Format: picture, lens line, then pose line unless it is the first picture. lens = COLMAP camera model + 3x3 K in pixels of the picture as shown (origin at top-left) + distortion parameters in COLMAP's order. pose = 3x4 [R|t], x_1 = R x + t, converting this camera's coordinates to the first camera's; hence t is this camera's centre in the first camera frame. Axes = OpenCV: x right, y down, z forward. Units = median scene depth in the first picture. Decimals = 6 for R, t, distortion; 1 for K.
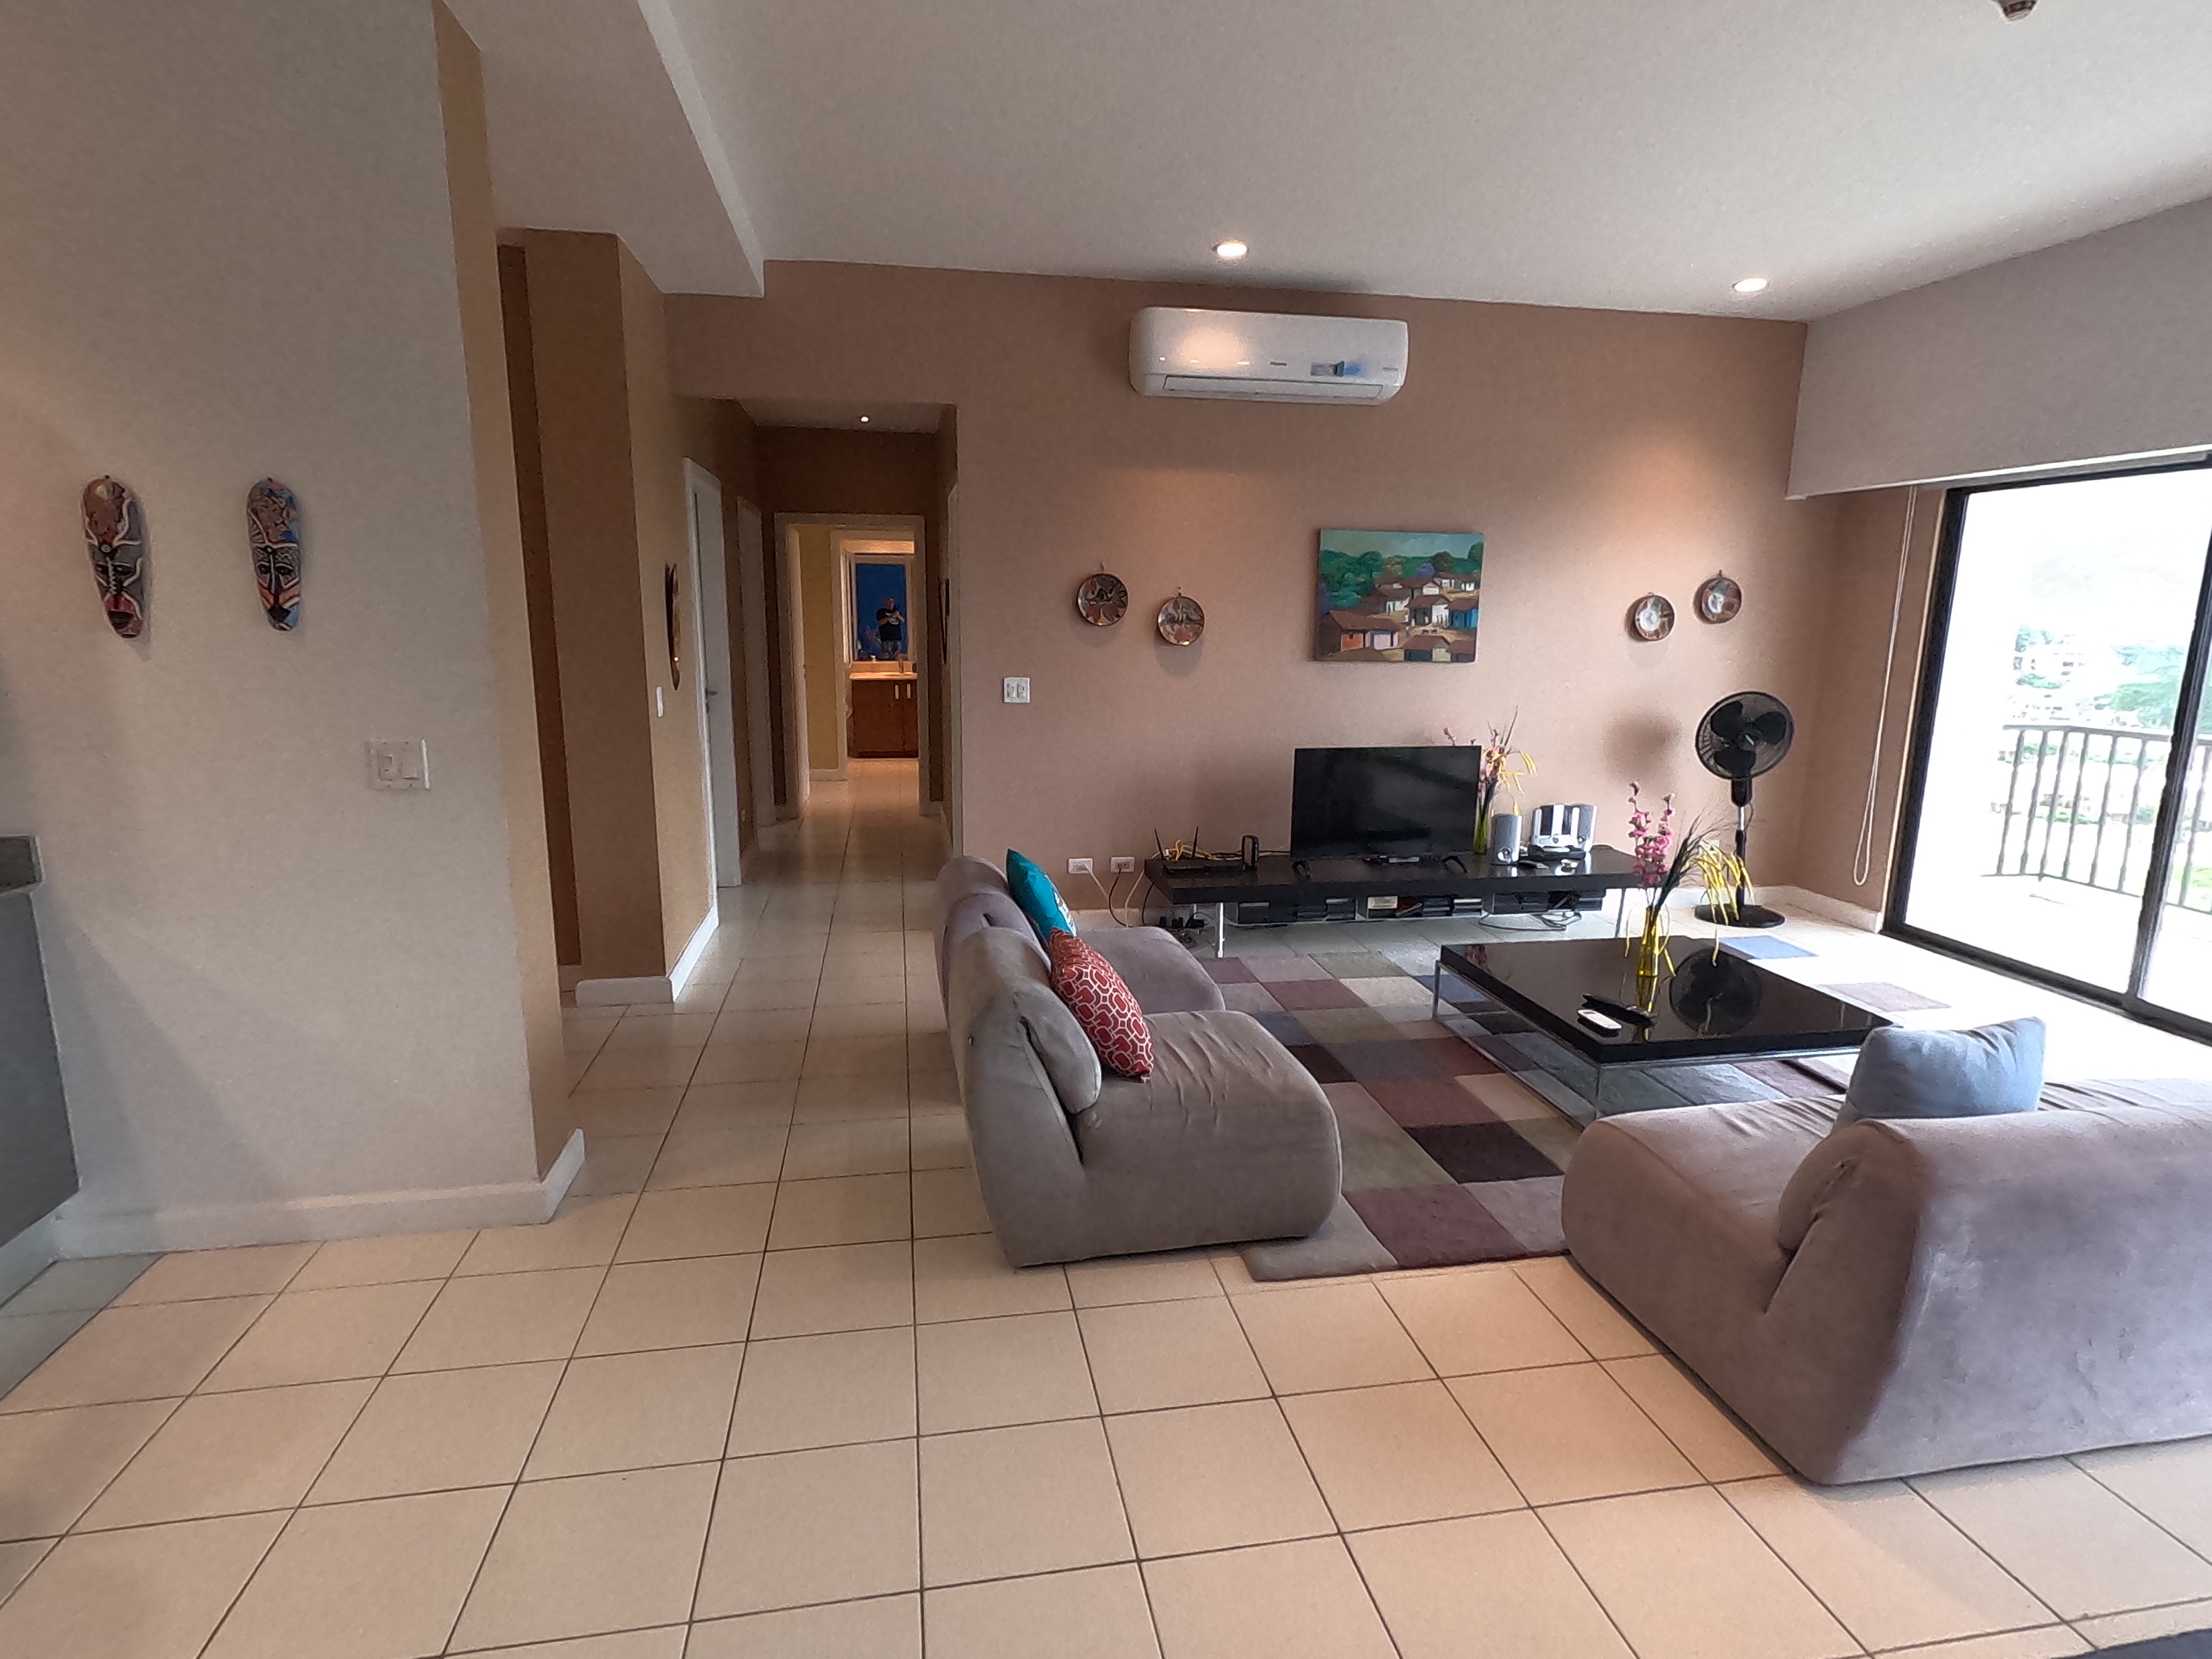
lens RADIAL K [[1156.9, 0, 1102.3], [0, 1156.9, 827.9], [0, 0, 1]] dist [0.009436, -0.008364]
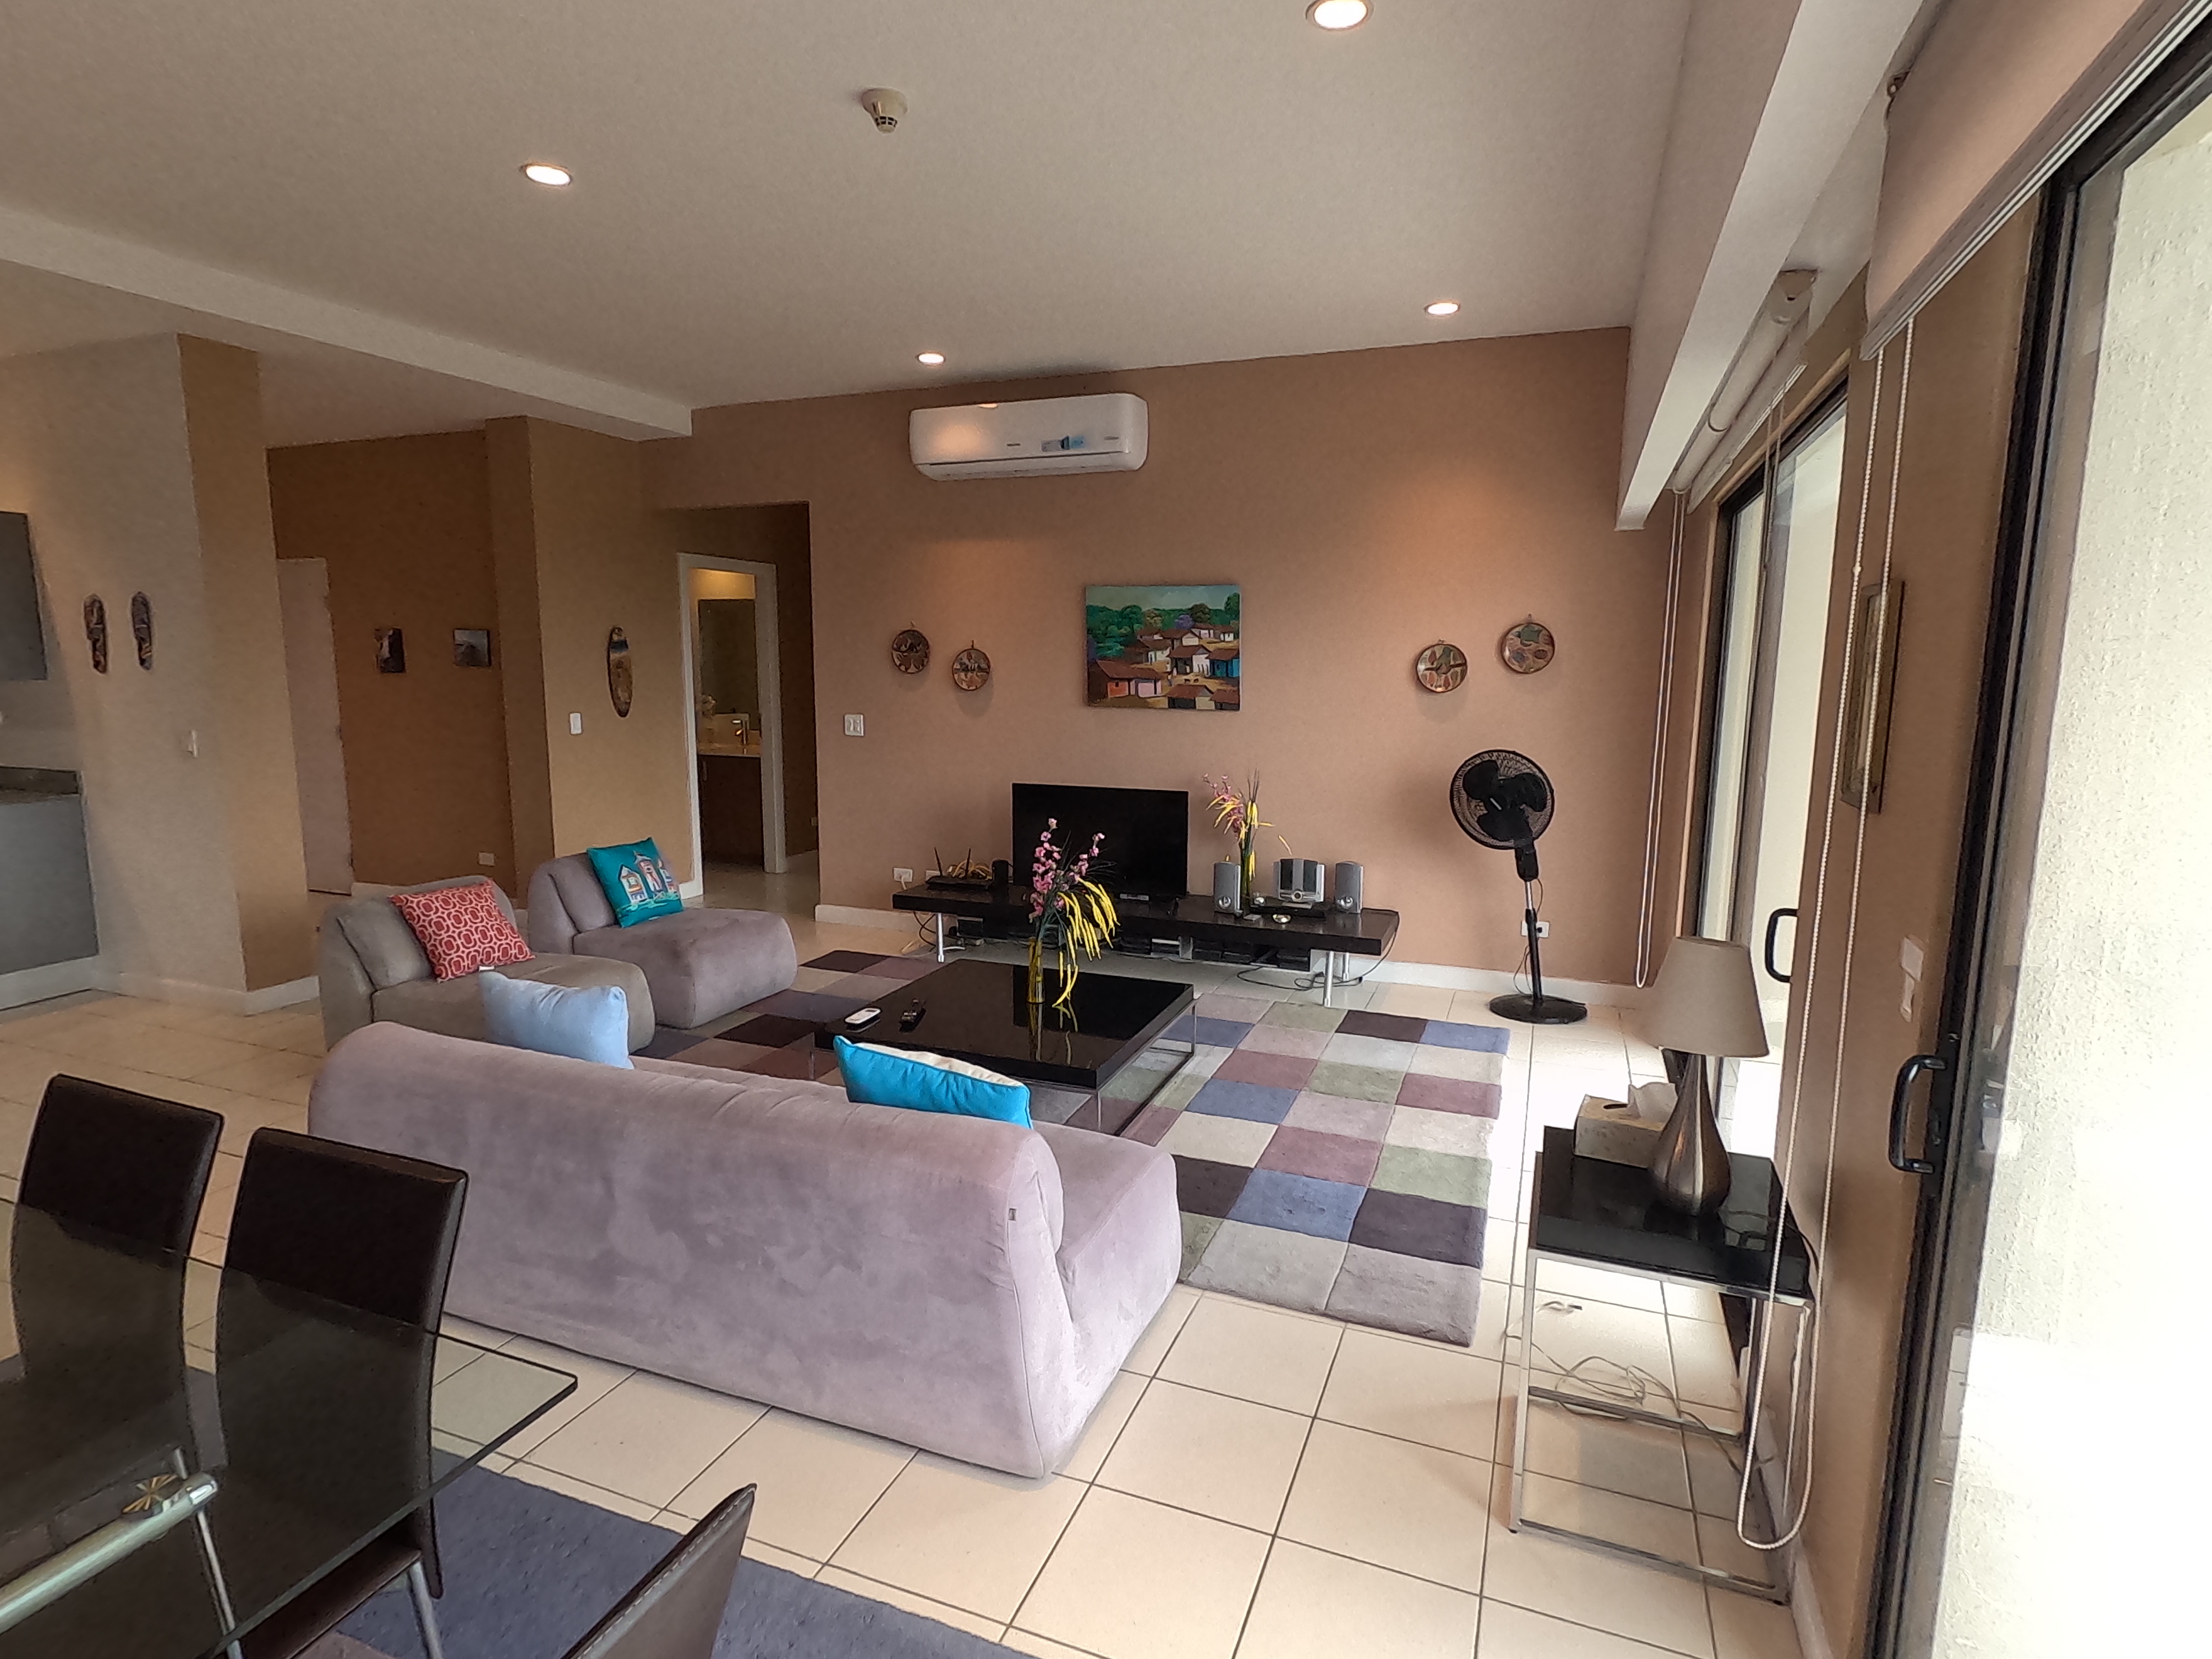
lens RADIAL K [[1156.9, 0, 1110.4], [0, 1156.9, 830.4], [0, 0, 1]] dist [0.009436, -0.008364]
pose [[0.853889, 0.072412, -0.515393, 0.802704], [-0.095230, 0.995294, -0.017938, -0.011993], [0.511669, 0.064398, 0.856766, 0.094547]]
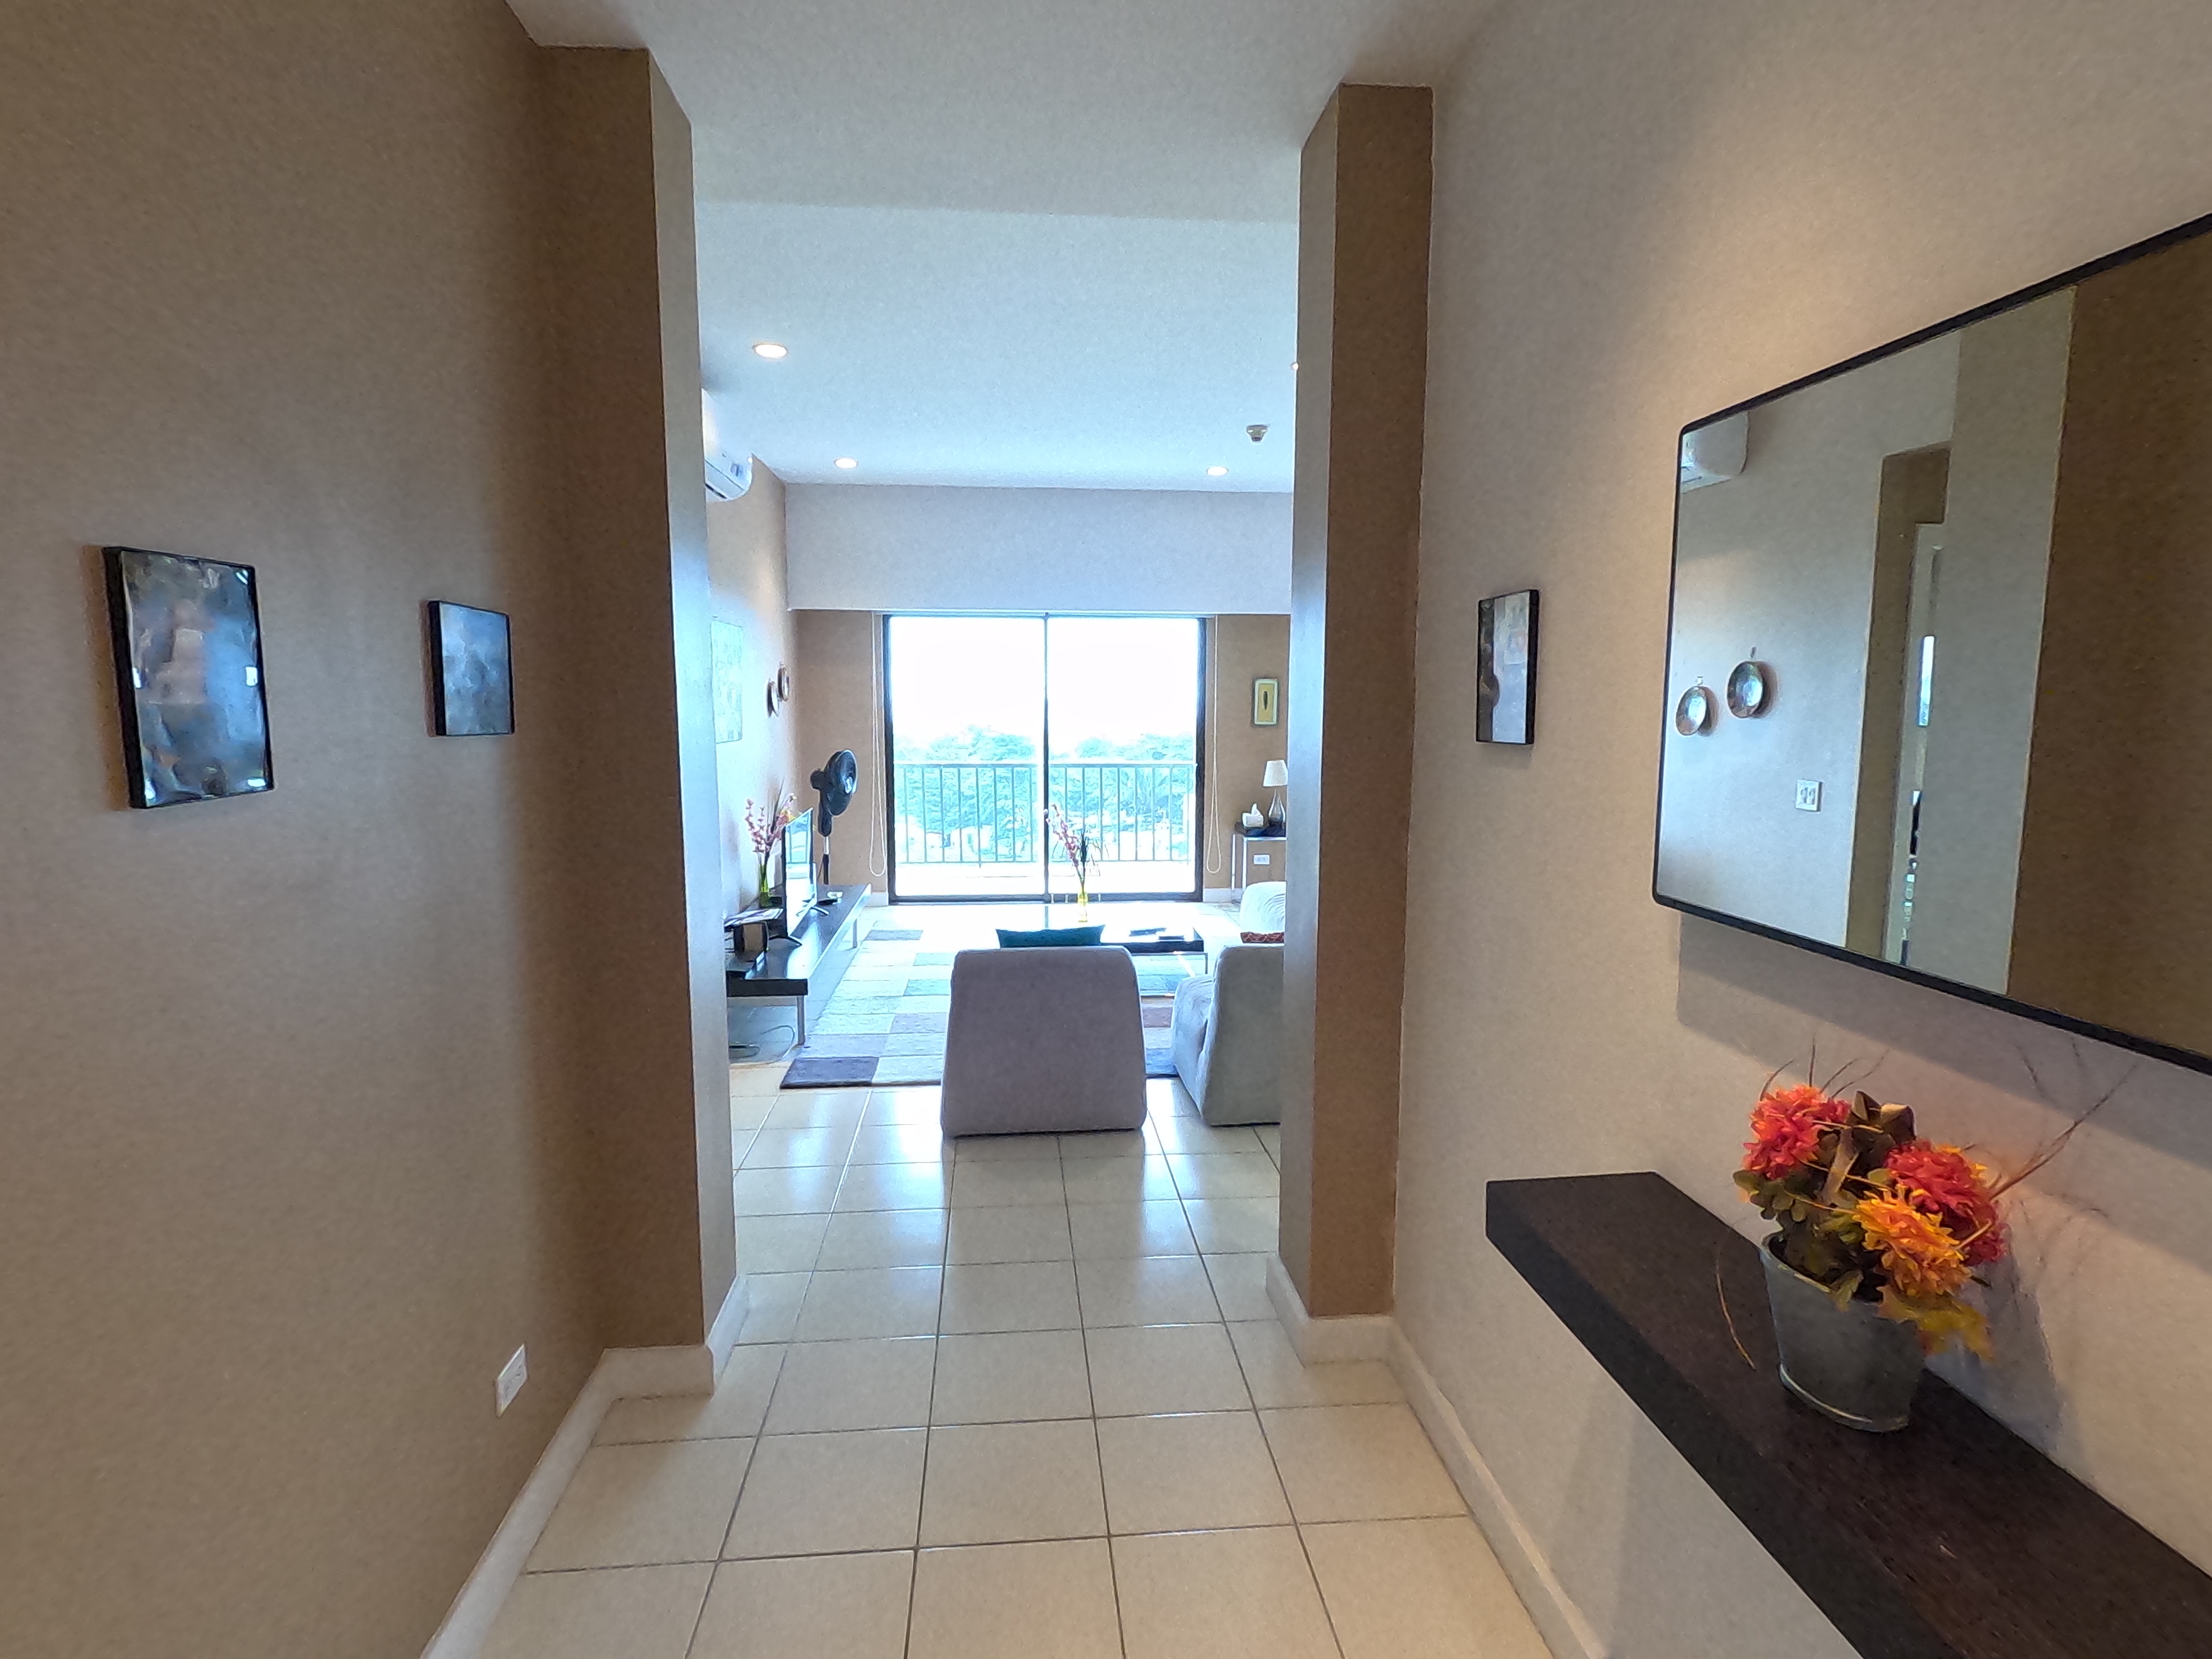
lens RADIAL K [[1156.9, 0, 1115.4], [0, 1156.9, 818.8], [0, 0, 1]] dist [0.009436, -0.008364]
pose [[0.080598, -0.118171, 0.989717, -0.817752], [0.182844, 0.977851, 0.101864, -0.124123], [-0.979833, 0.172753, 0.100420, 0.585110]]
